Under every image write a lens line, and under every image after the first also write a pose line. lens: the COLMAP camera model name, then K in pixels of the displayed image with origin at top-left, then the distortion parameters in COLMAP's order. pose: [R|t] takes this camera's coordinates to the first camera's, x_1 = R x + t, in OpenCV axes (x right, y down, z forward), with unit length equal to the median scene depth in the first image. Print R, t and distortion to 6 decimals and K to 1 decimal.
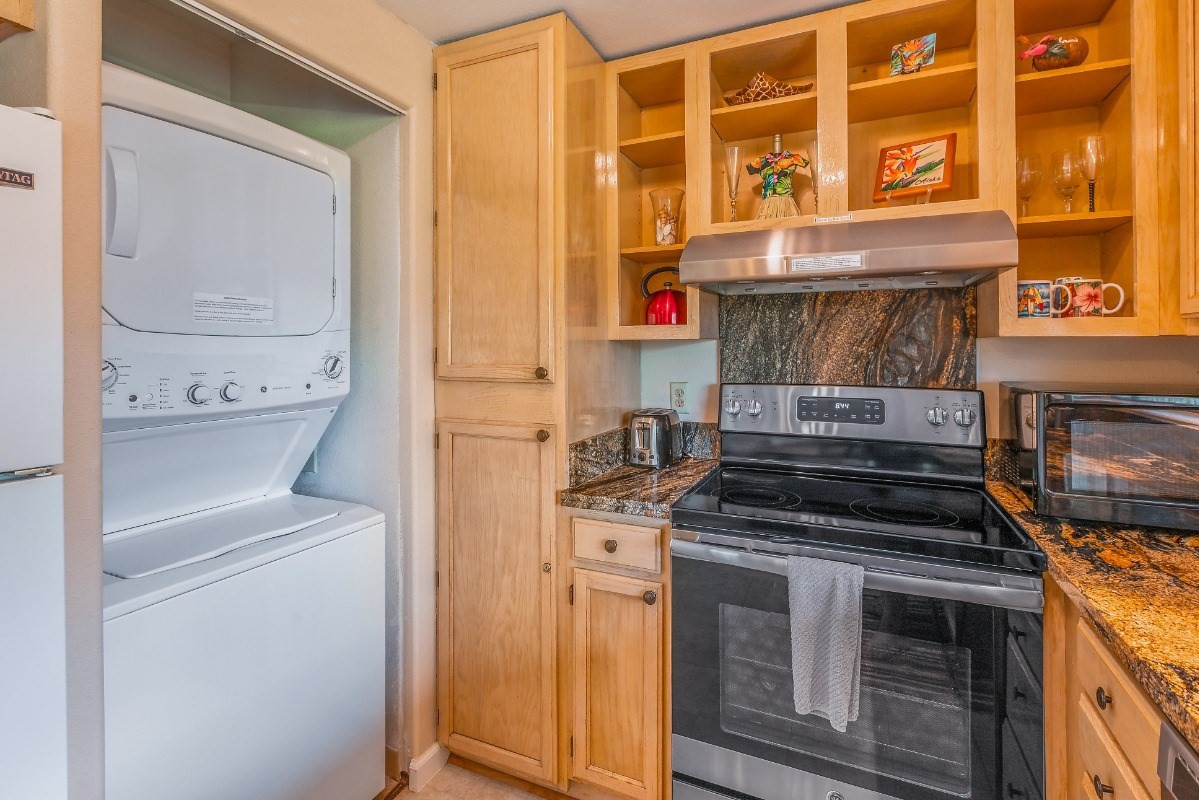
lens RADIAL K [[571.2, 0, 596.4], [0, 571.2, 344.5], [0, 0, 1]] dist [0.000906, 0.000261]
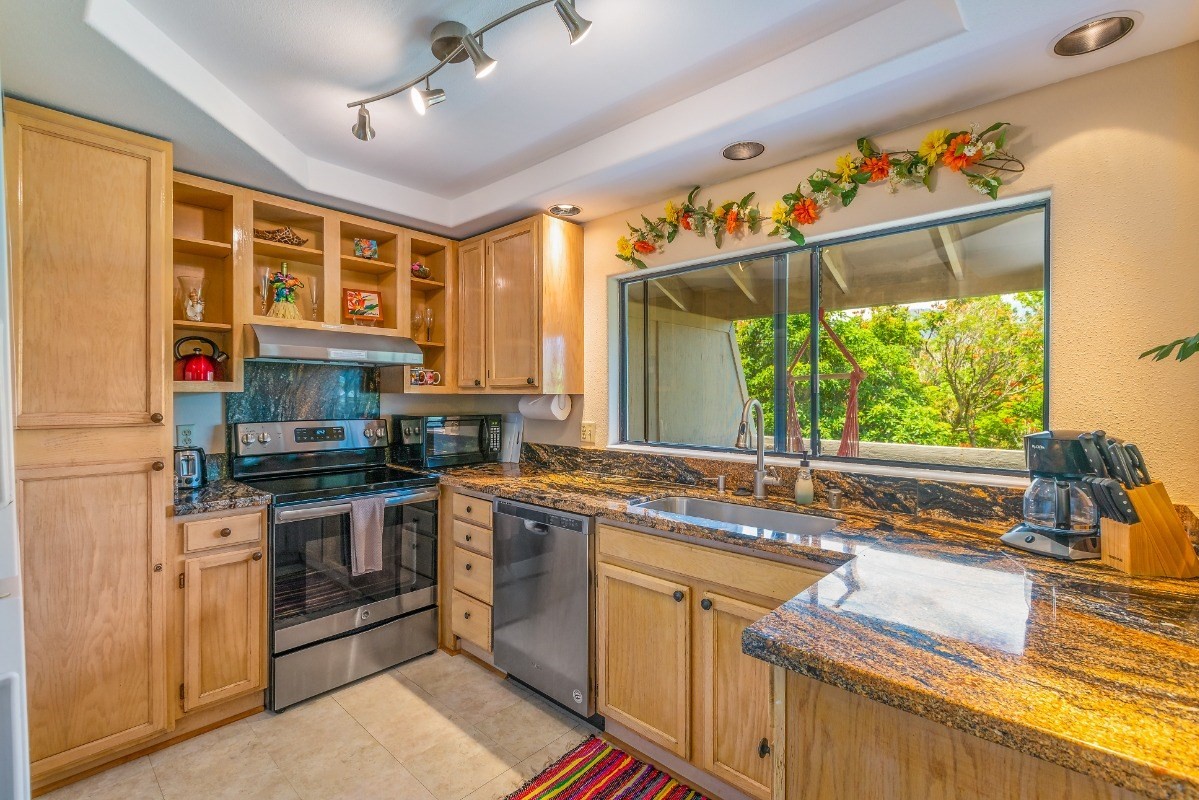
lens RADIAL K [[533.3, 0, 599.5], [0, 533.3, 400.0], [0, 0, 1]] dist [-0.003033, -0.000252]
pose [[0.308015, -0.002998, 0.951377, -0.900062], [-0.010242, 0.999927, 0.006467, -0.007915], [-0.951326, -0.011736, 0.307962, -0.311036]]
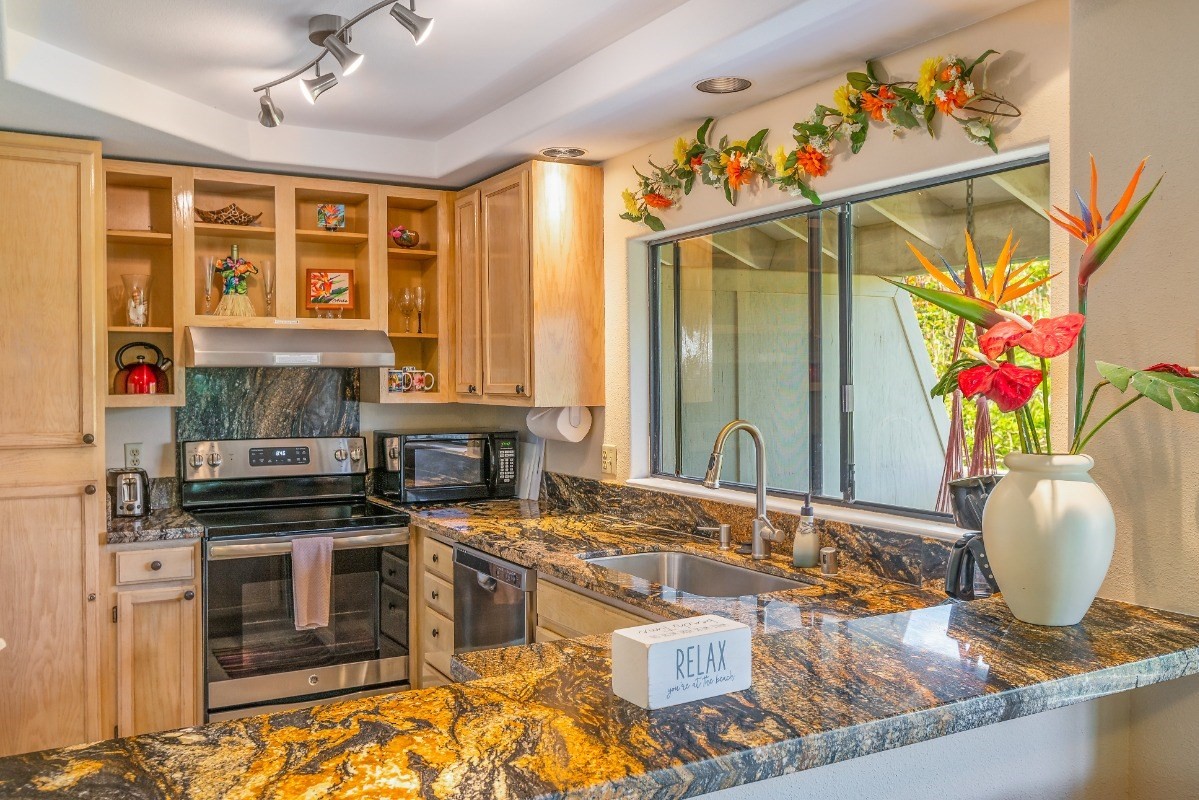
lens RADIAL K [[1018.5, 0, 599.5], [0, 1018.5, 400.0], [0, 0, 1]] dist [-0.019271, 0.020233]
pose [[0.587335, -0.015553, 0.809194, -1.164446], [-0.004159, 0.999744, 0.022234, -0.081762], [-0.809333, -0.016424, 0.587120, -1.112042]]
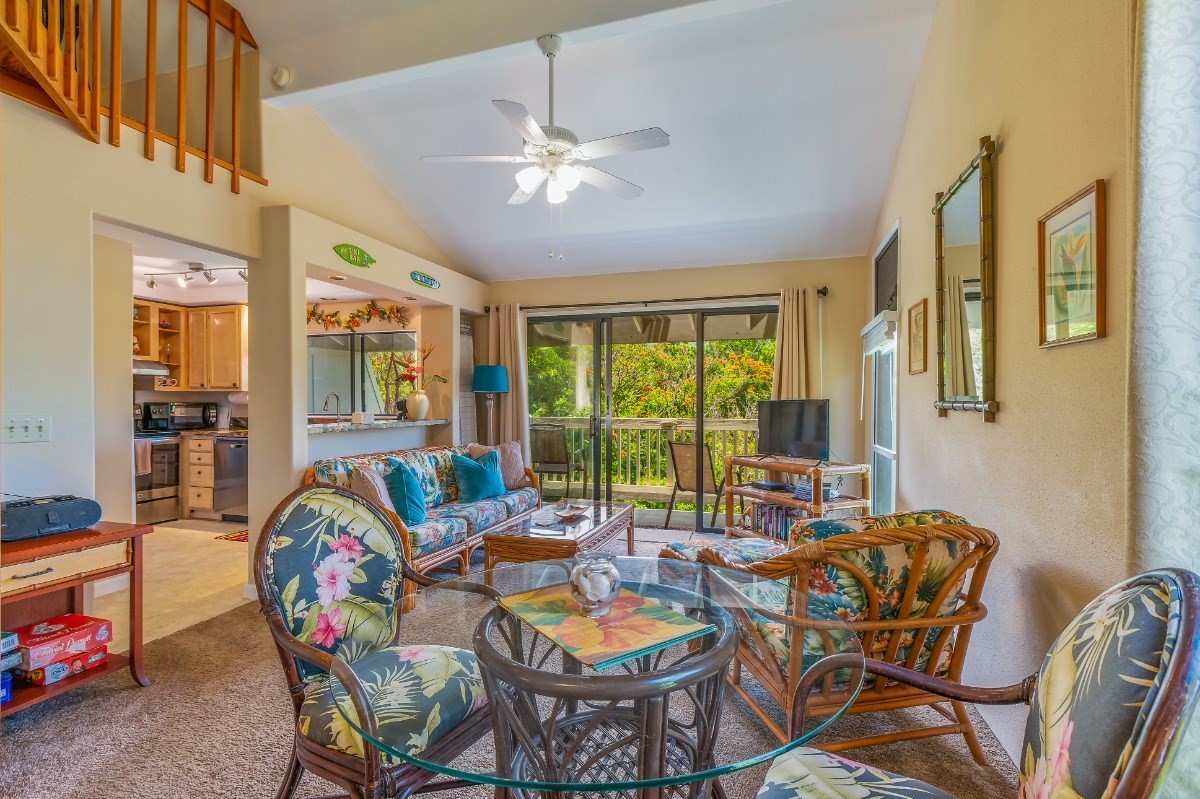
lens RADIAL K [[533.7, 0, 600.0], [0, 533.7, 399.5], [0, 0, 1]] dist [-0.003033, -0.000252]
pose [[-0.134079, 0.005280, 0.990957, -3.133861], [-0.005435, 0.999967, -0.006063, 0.051230], [-0.990956, -0.006199, -0.134046, -1.482826]]
